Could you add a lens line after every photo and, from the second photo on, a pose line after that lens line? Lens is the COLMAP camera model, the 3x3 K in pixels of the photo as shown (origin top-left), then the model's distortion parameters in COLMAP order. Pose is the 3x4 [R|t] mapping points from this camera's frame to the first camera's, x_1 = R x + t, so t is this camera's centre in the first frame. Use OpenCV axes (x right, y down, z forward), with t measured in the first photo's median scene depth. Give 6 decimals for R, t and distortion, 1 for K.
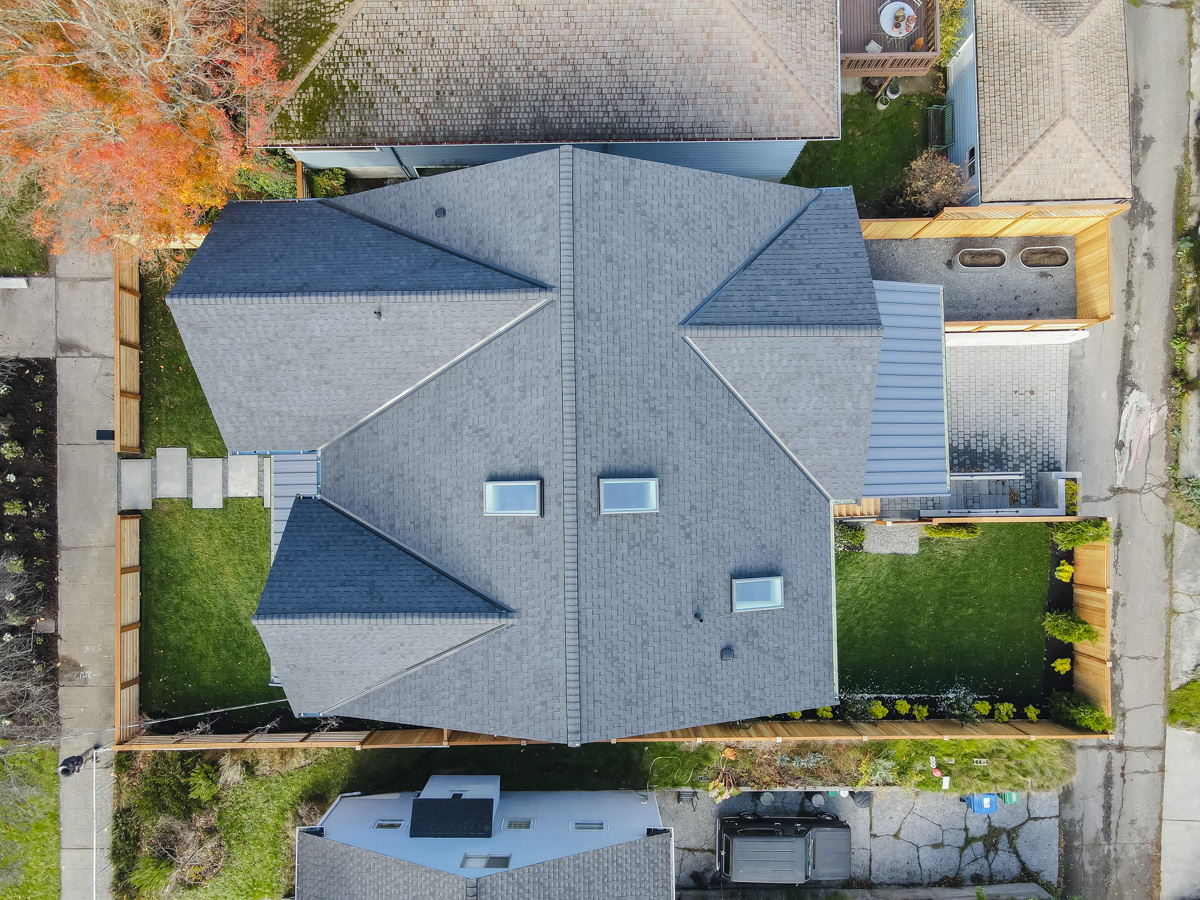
lens RADIAL K [[890.1, 0, 599.0], [0, 890.1, 449.7], [0, 0, 1]] dist [0.012971, -0.007820]
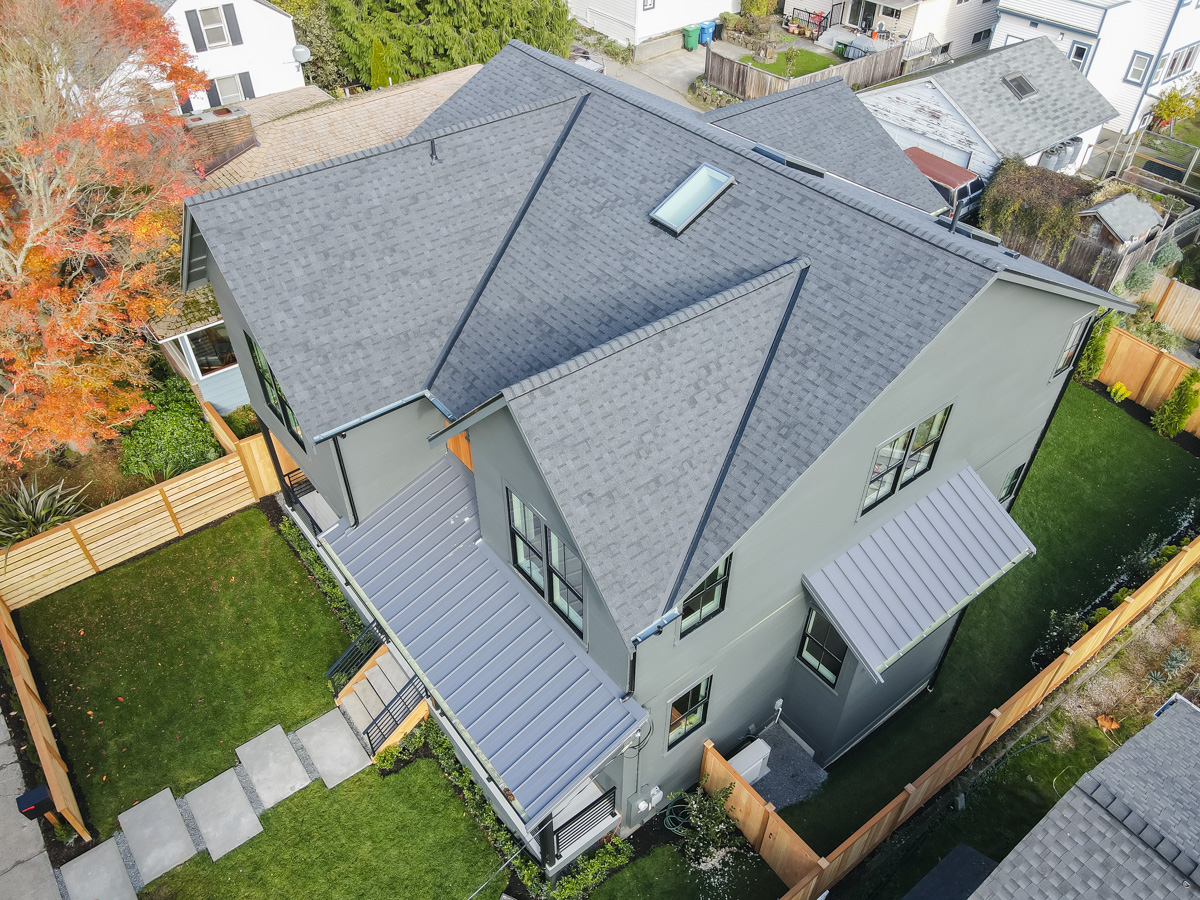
lens RADIAL K [[890.1, 0, 594.0], [0, 890.1, 451.8], [0, 0, 1]] dist [0.012971, -0.007820]
pose [[0.799192, -0.399424, 0.449169, -0.452757], [0.600283, 0.568727, -0.562325, 0.427047], [-0.030849, 0.719034, 0.694290, 0.436033]]
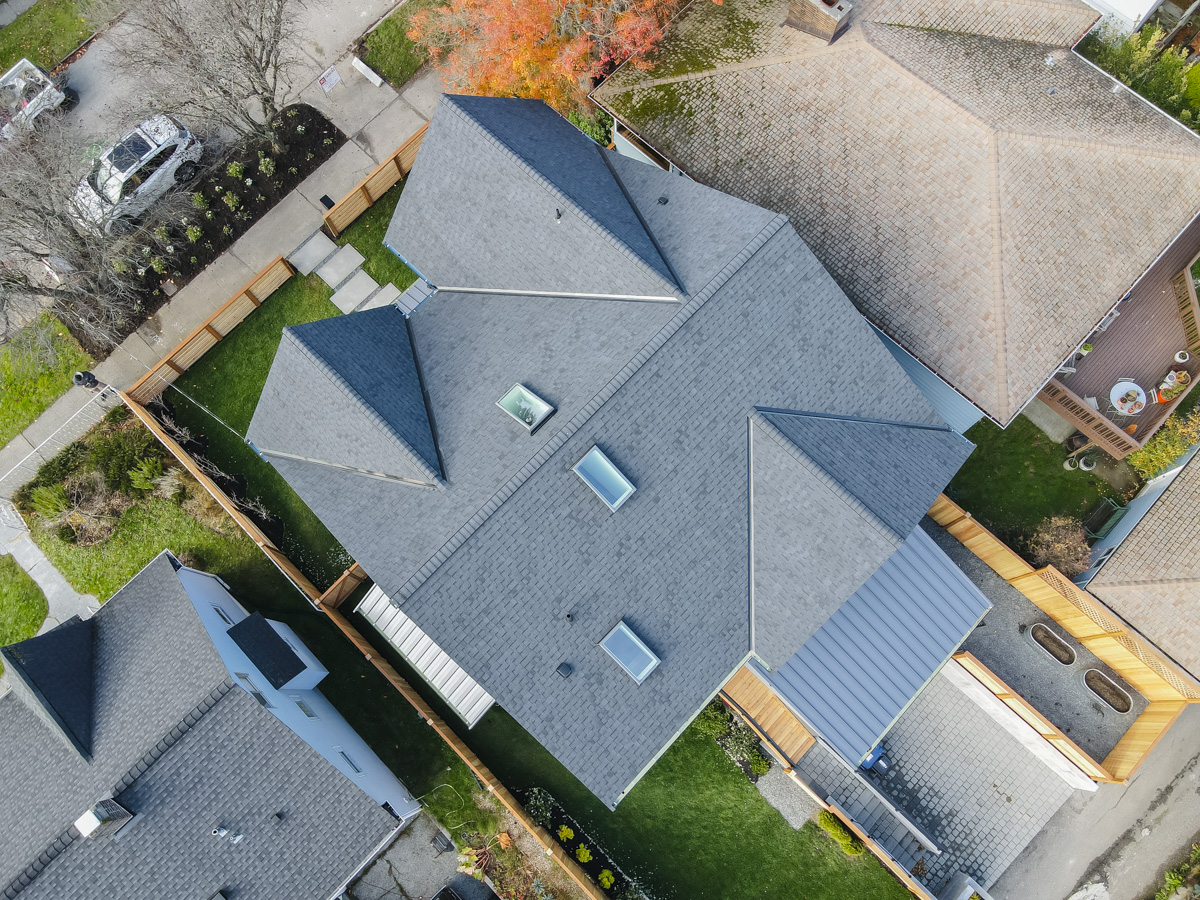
lens RADIAL K [[890.1, 0, 601.5], [0, 890.1, 461.0], [0, 0, 1]] dist [0.012971, -0.007820]
pose [[0.710851, 0.670284, -0.213097, 0.174301], [-0.700794, 0.700755, -0.133530, 0.129920], [0.059826, 0.244257, 0.967863, -0.008790]]
